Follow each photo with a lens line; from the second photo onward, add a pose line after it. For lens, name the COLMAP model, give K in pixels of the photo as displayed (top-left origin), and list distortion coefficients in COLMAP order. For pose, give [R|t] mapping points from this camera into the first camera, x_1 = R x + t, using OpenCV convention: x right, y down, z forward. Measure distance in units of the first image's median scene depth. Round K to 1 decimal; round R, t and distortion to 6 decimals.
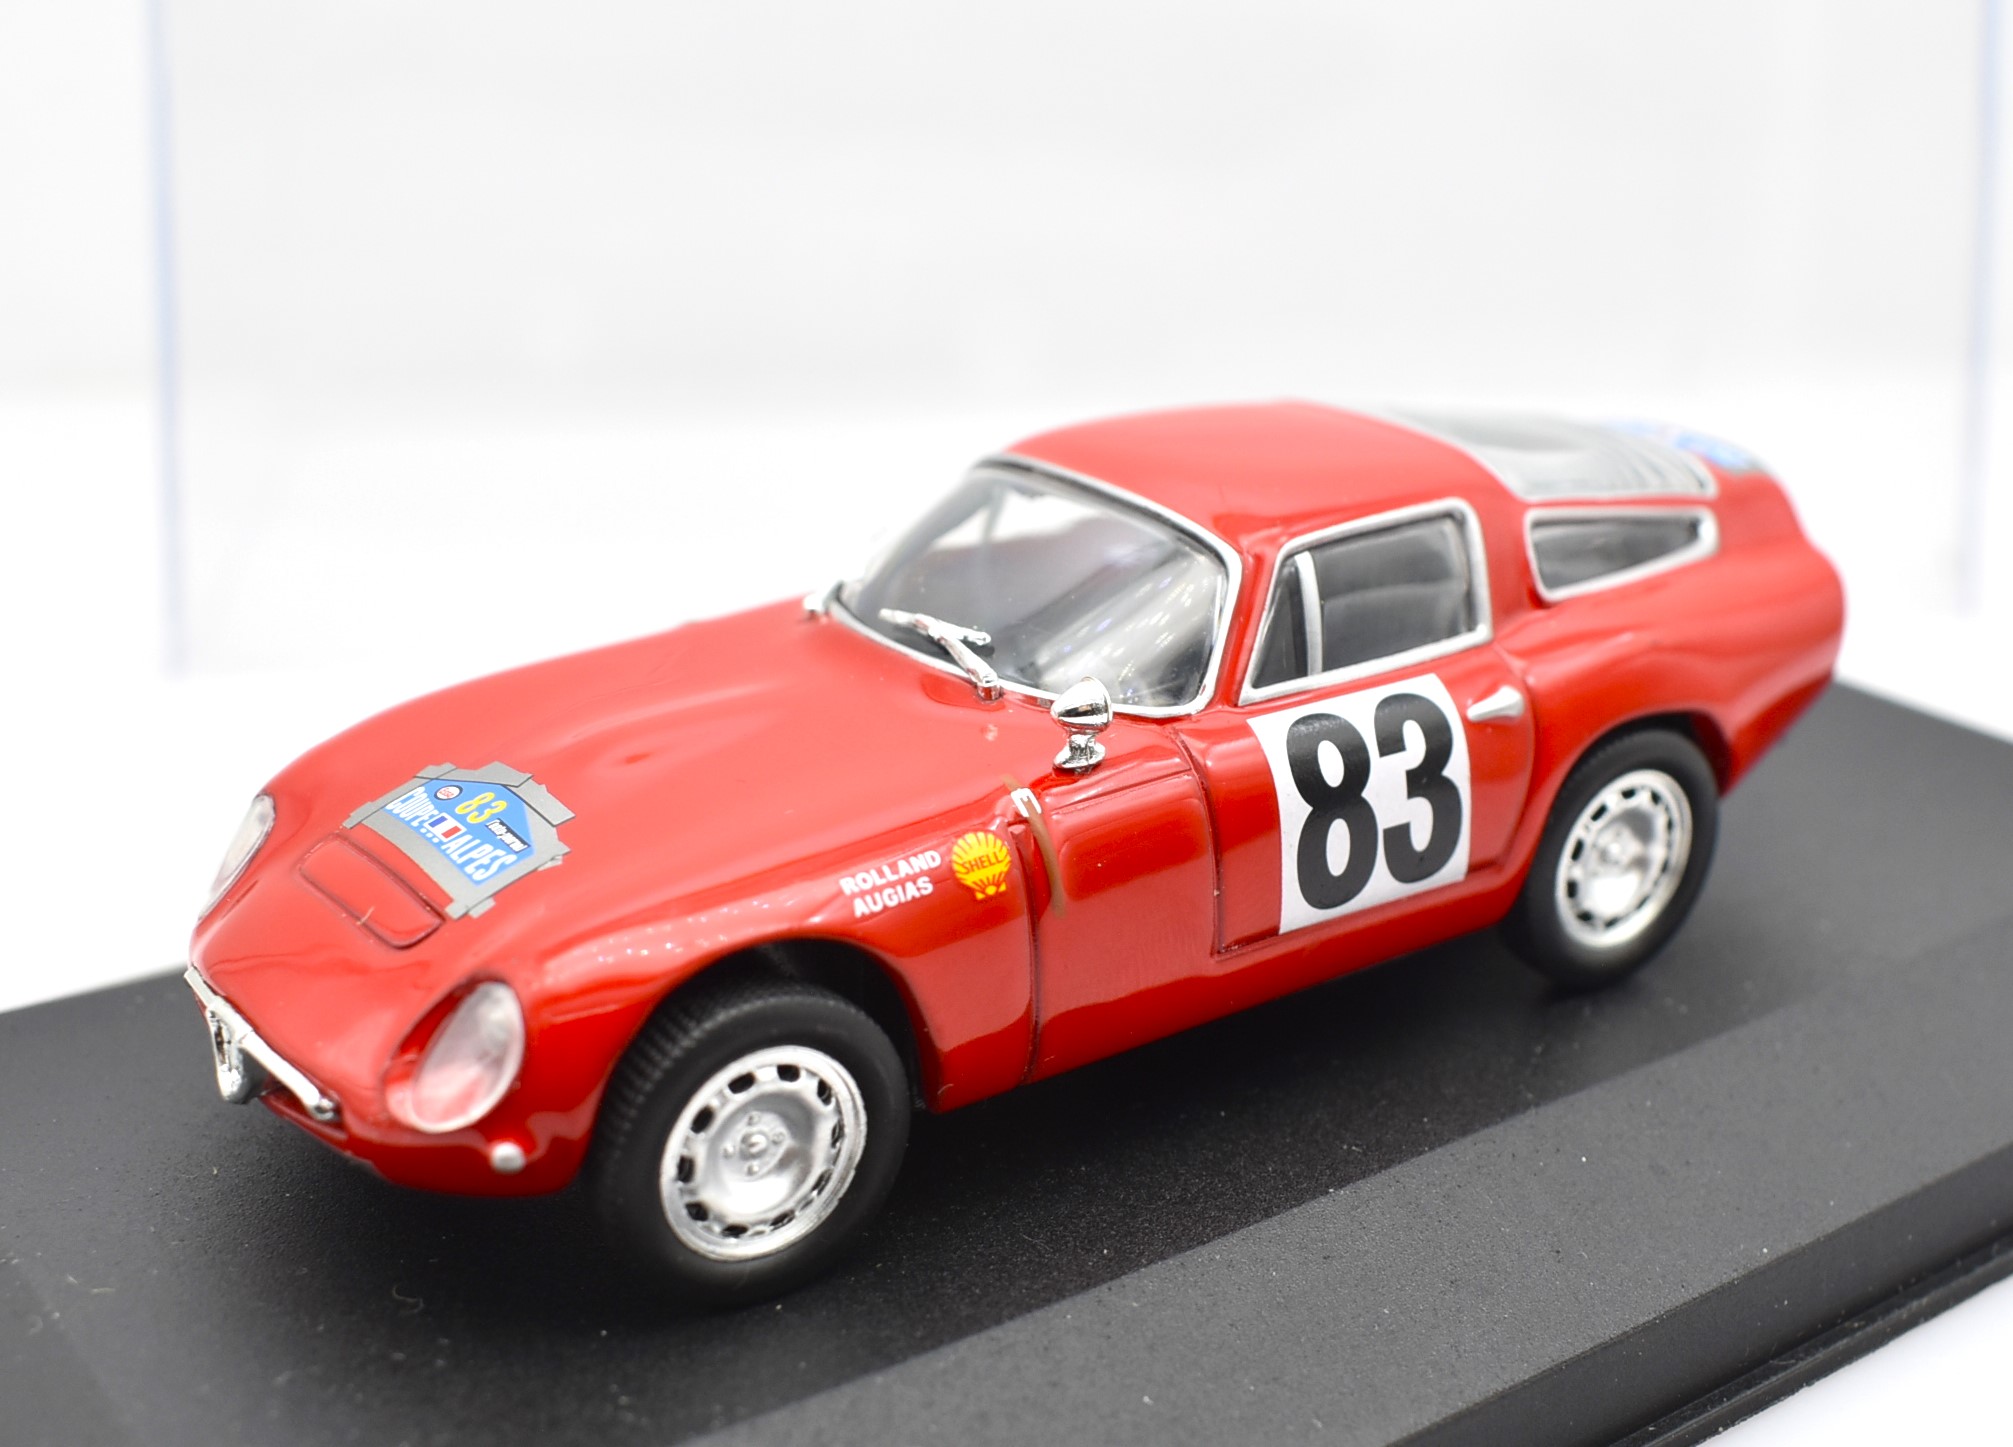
lens RADIAL K [[2762.4, 0, 1006.5], [0, 2762.4, 723.5], [0, 0, 1]] dist [0.013082, 0.006038]
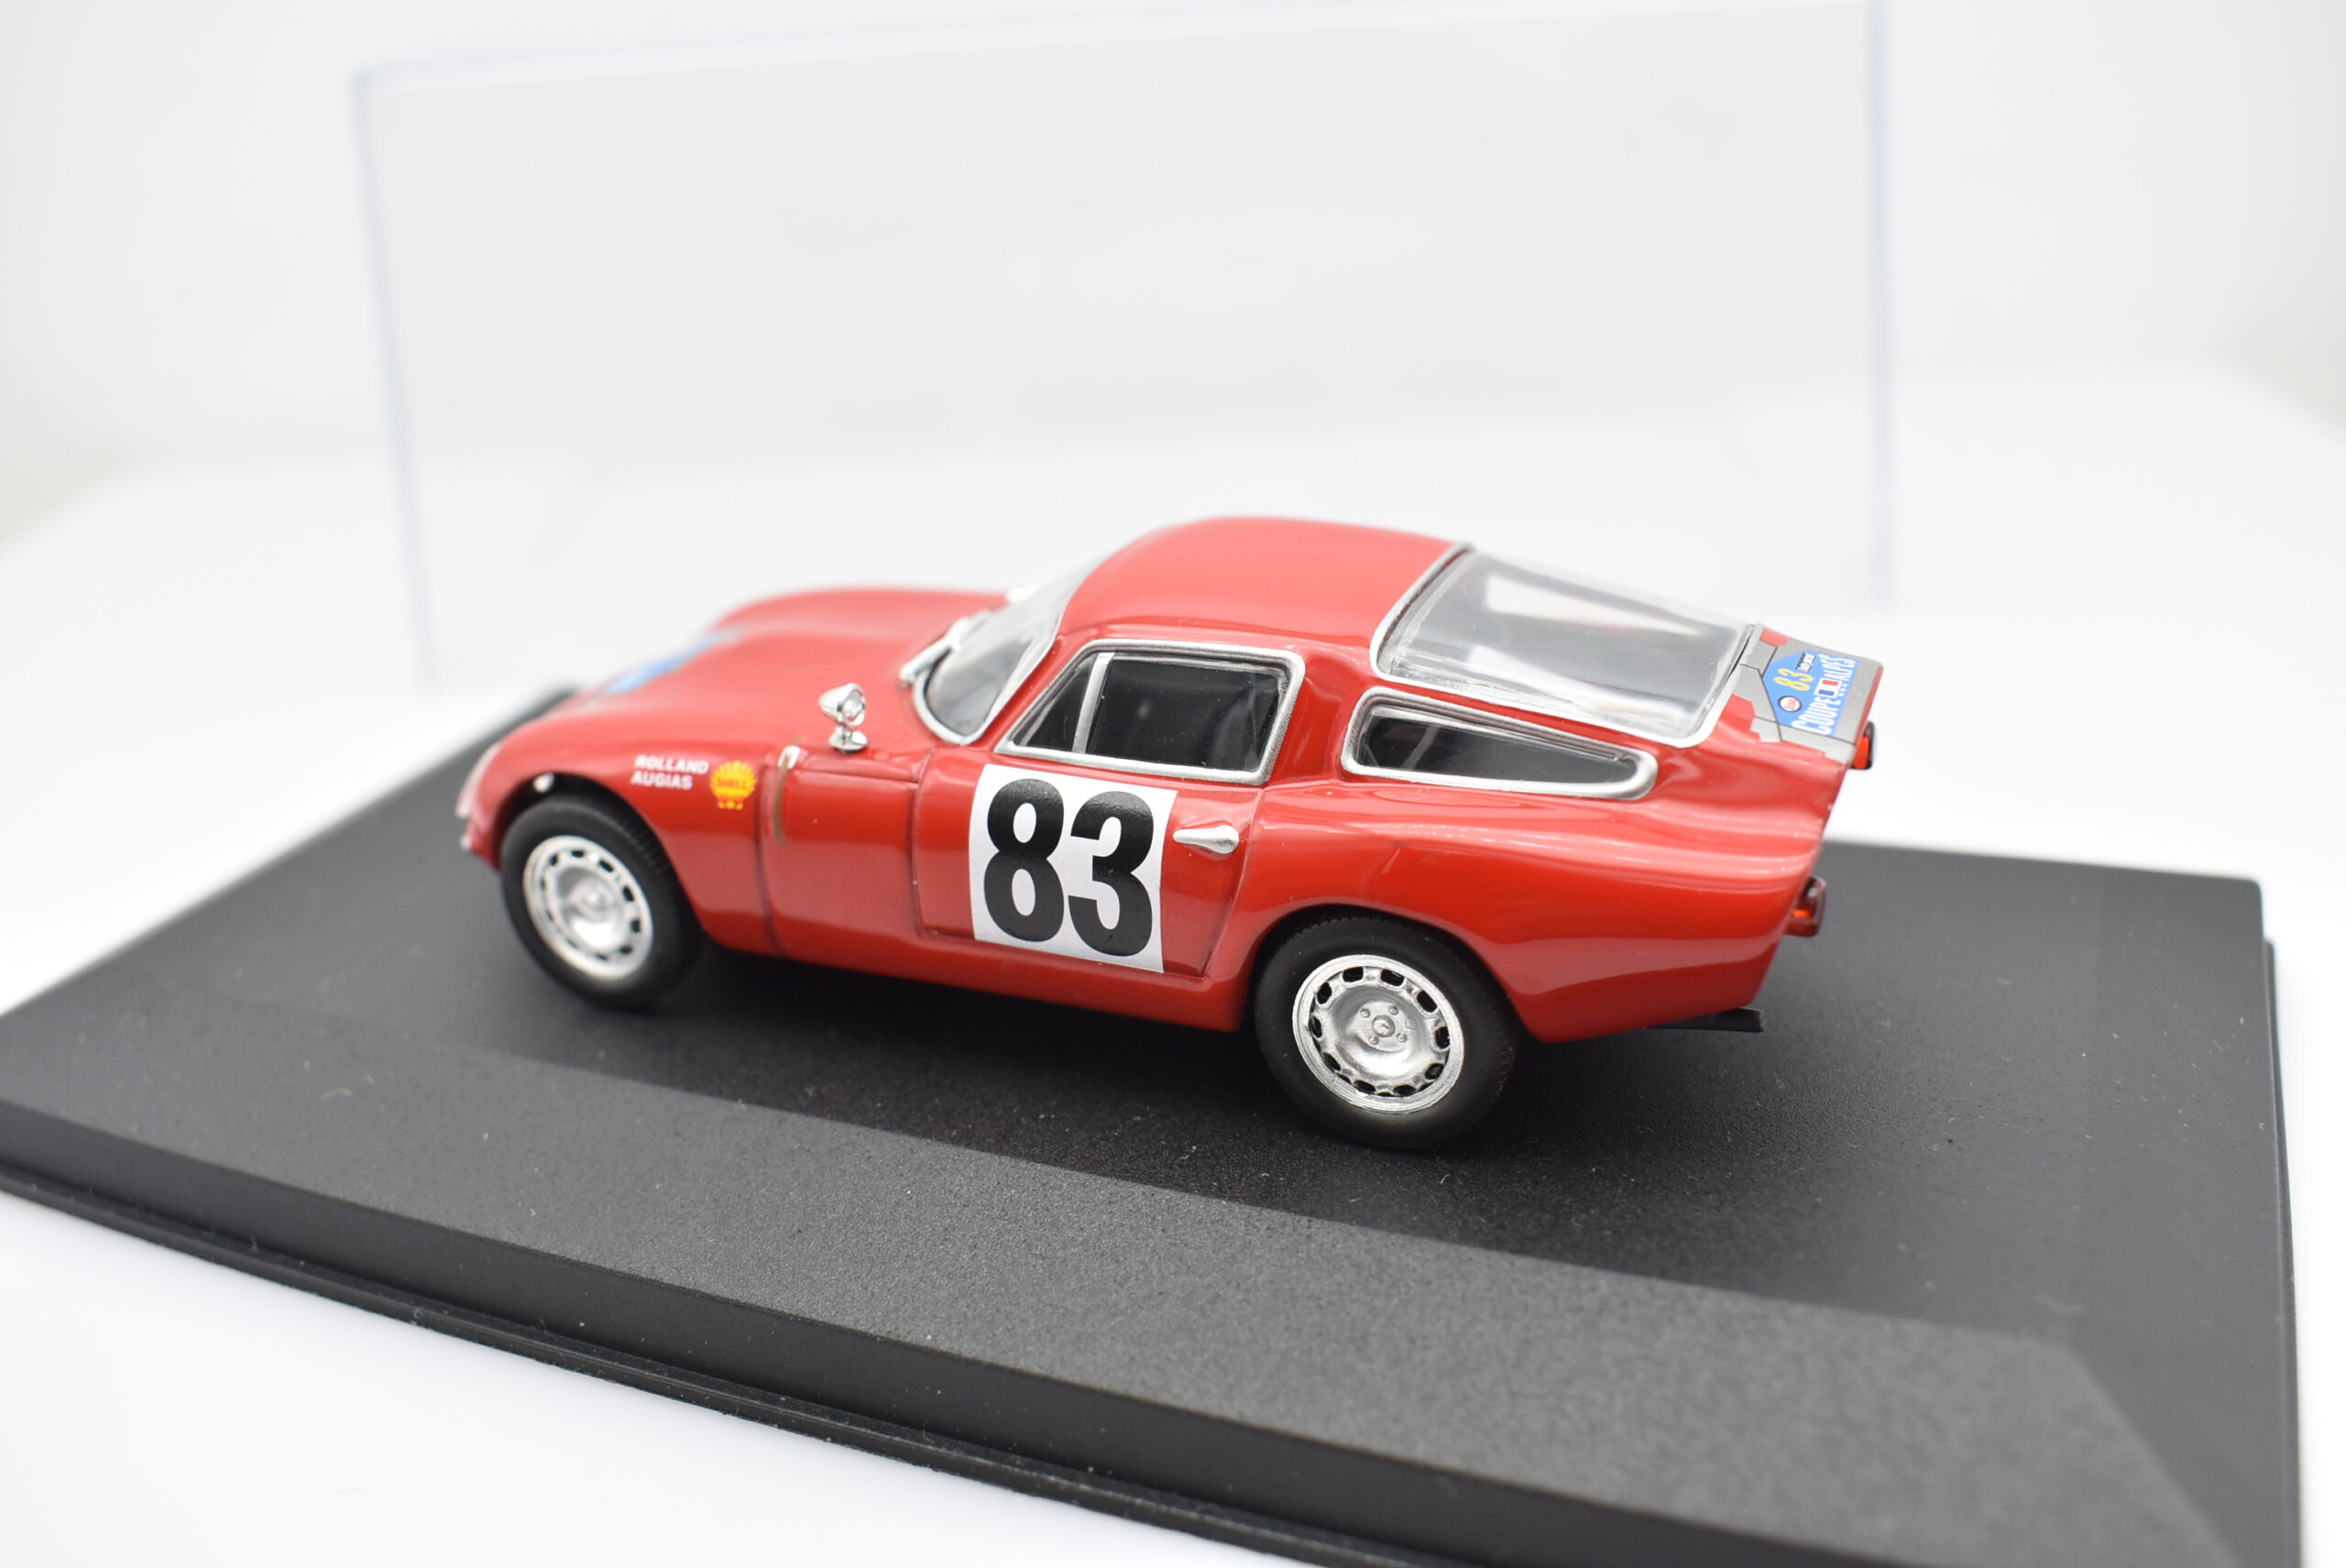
lens RADIAL K [[2080.8, 0, 1173.0], [0, 2080.8, 784.0], [0, 0, 1]] dist [-0.000125, -0.005066]
pose [[0.515483, 0.322957, -0.793710, 0.851576], [-0.243190, 0.943310, 0.225886, -0.218010], [0.821666, 0.076582, 0.564800, 0.542171]]
